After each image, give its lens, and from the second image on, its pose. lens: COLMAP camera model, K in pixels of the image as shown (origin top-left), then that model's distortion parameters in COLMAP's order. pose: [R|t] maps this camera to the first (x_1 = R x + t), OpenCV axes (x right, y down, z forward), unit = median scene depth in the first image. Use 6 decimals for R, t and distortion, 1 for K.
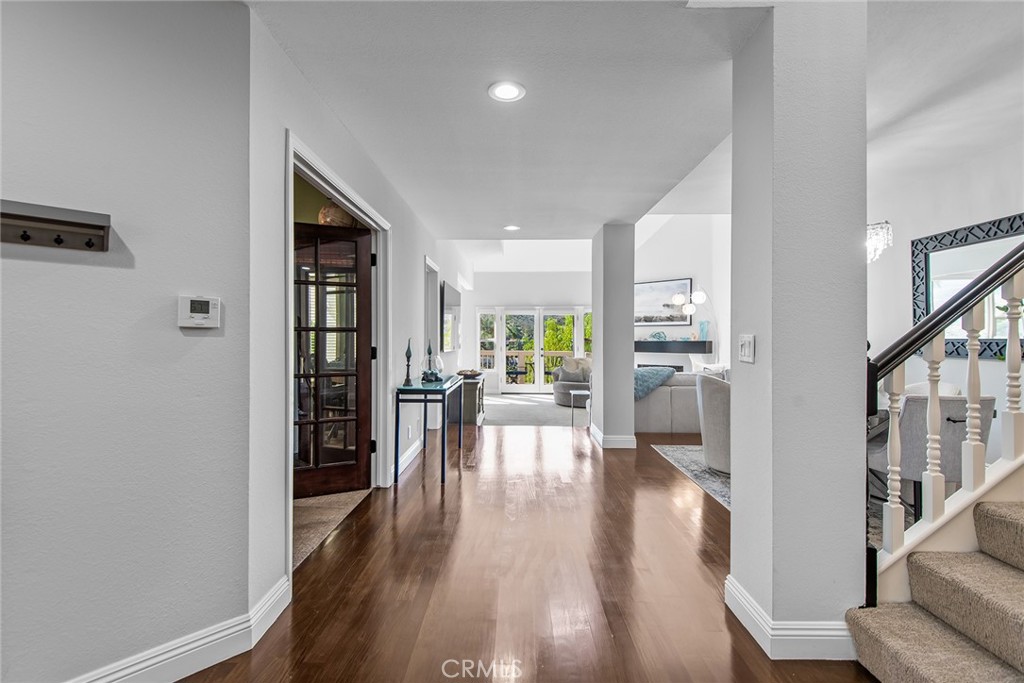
lens RADIAL K [[462.8, 0, 510.4], [0, 462.8, 337.7], [0, 0, 1]] dist [0.021941, -0.011005]
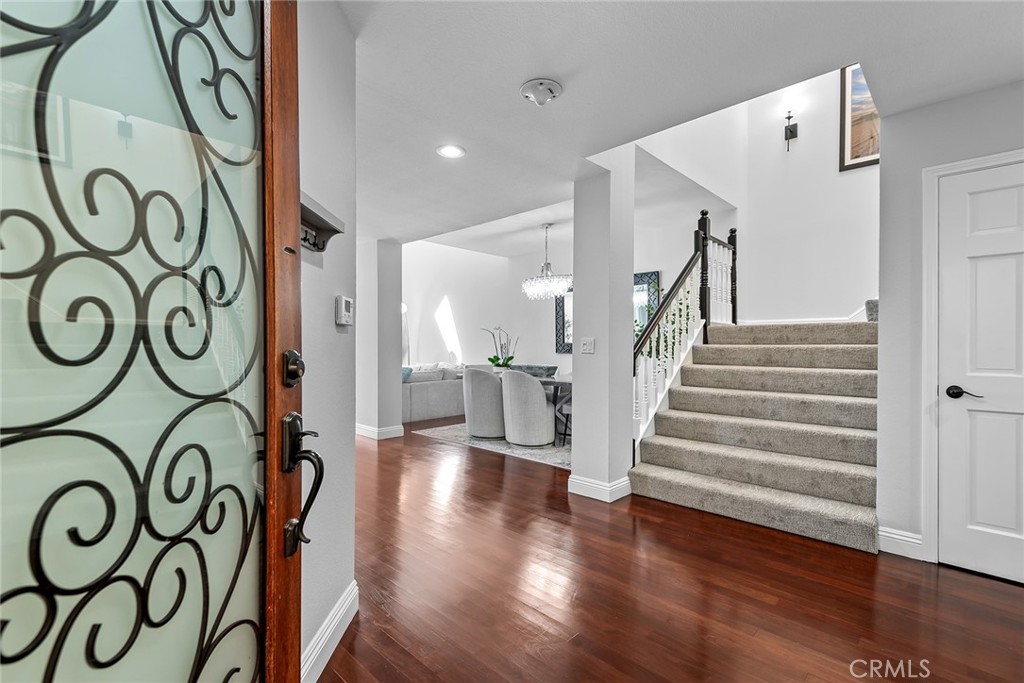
lens RADIAL K [[462.8, 0, 522.2], [0, 462.8, 348.4], [0, 0, 1]] dist [0.021941, -0.011005]
pose [[0.681039, -0.003191, 0.732240, -0.211946], [-0.002505, 0.999974, 0.006688, 0.004921], [-0.732243, -0.006389, 0.681014, -0.011302]]
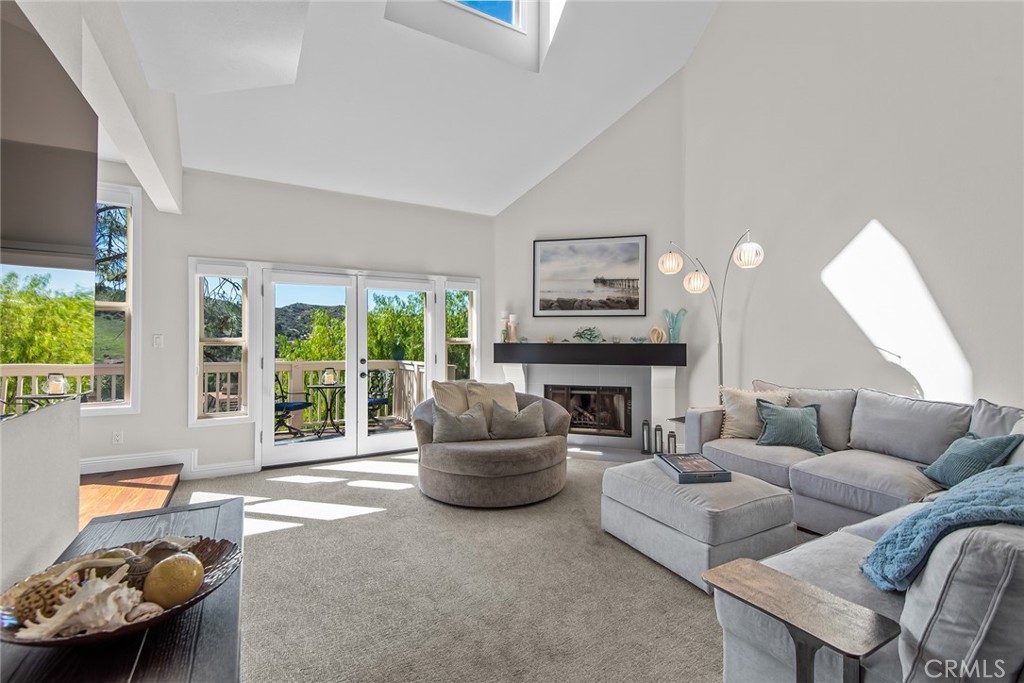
lens RADIAL K [[462.8, 0, 518.8], [0, 462.8, 335.8], [0, 0, 1]] dist [0.021941, -0.011005]
pose [[0.858563, 0.006802, 0.512664, -0.046048], [-0.004376, 0.999973, -0.005939, 0.001807], [-0.512690, 0.002856, 0.858569, 0.634632]]
